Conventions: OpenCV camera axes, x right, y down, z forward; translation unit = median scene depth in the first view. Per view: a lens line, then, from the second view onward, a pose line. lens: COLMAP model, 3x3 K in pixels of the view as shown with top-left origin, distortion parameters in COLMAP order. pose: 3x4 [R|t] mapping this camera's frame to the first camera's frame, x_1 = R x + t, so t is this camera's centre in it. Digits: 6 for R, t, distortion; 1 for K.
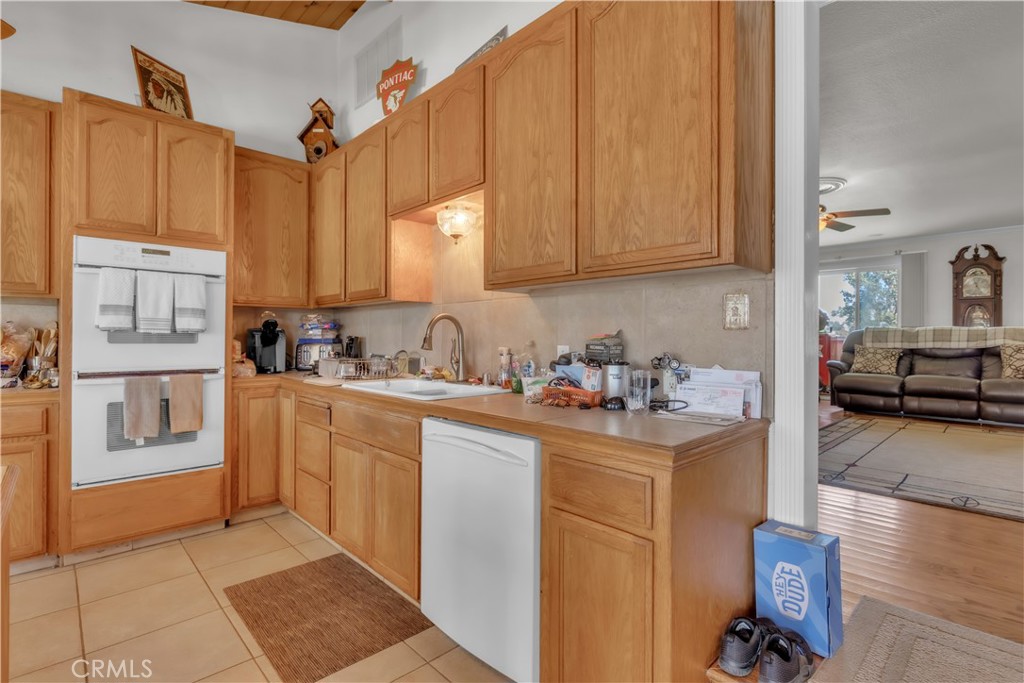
lens RADIAL K [[486.7, 0, 511.4], [0, 486.7, 338.6], [0, 0, 1]] dist [-0.004238, -0.000107]
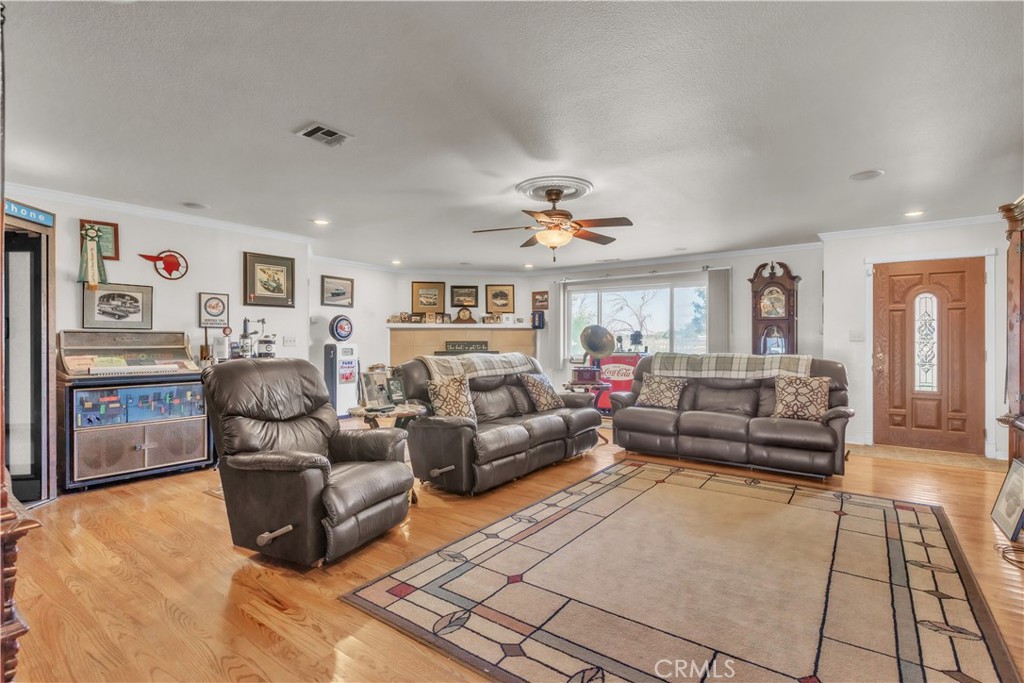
lens RADIAL K [[486.7, 0, 508.7], [0, 486.7, 340.1], [0, 0, 1]] dist [-0.004238, -0.000107]
pose [[0.985317, -0.003171, 0.170704, 0.672930], [0.003482, 0.999993, -0.001521, -0.098086], [-0.170698, 0.002093, 0.985321, 0.360388]]
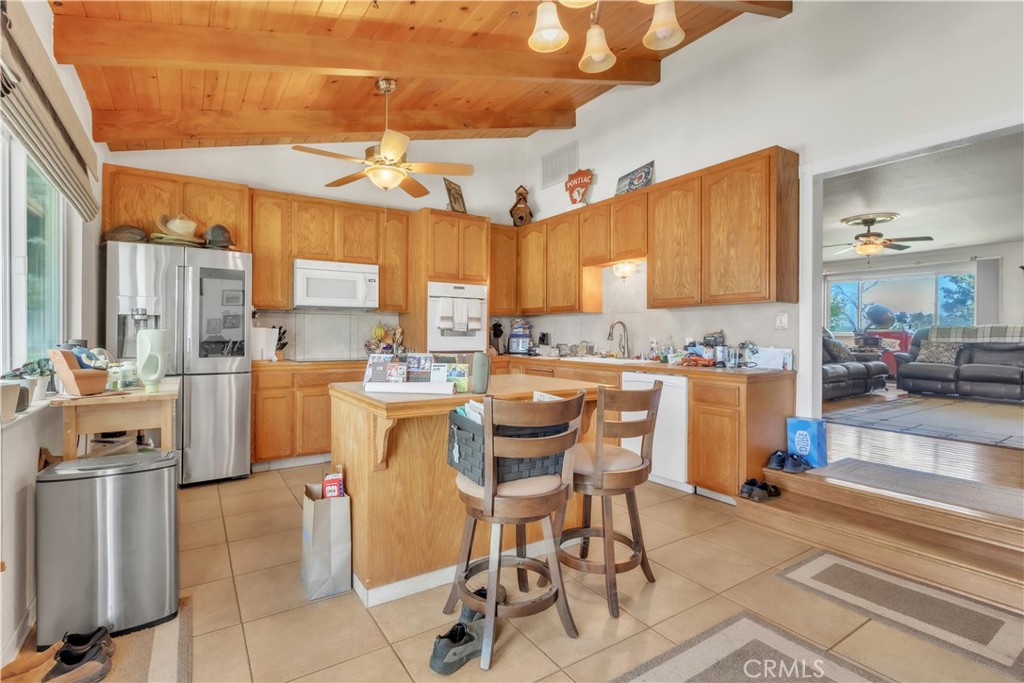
lens RADIAL K [[486.7, 0, 503.8], [0, 486.7, 334.8], [0, 0, 1]] dist [-0.004238, -0.000107]
pose [[0.984777, 0.001382, -0.173815, -0.215601], [-0.001331, 0.999999, 0.000411, 0.002820], [0.173816, -0.000173, 0.984778, -0.773681]]
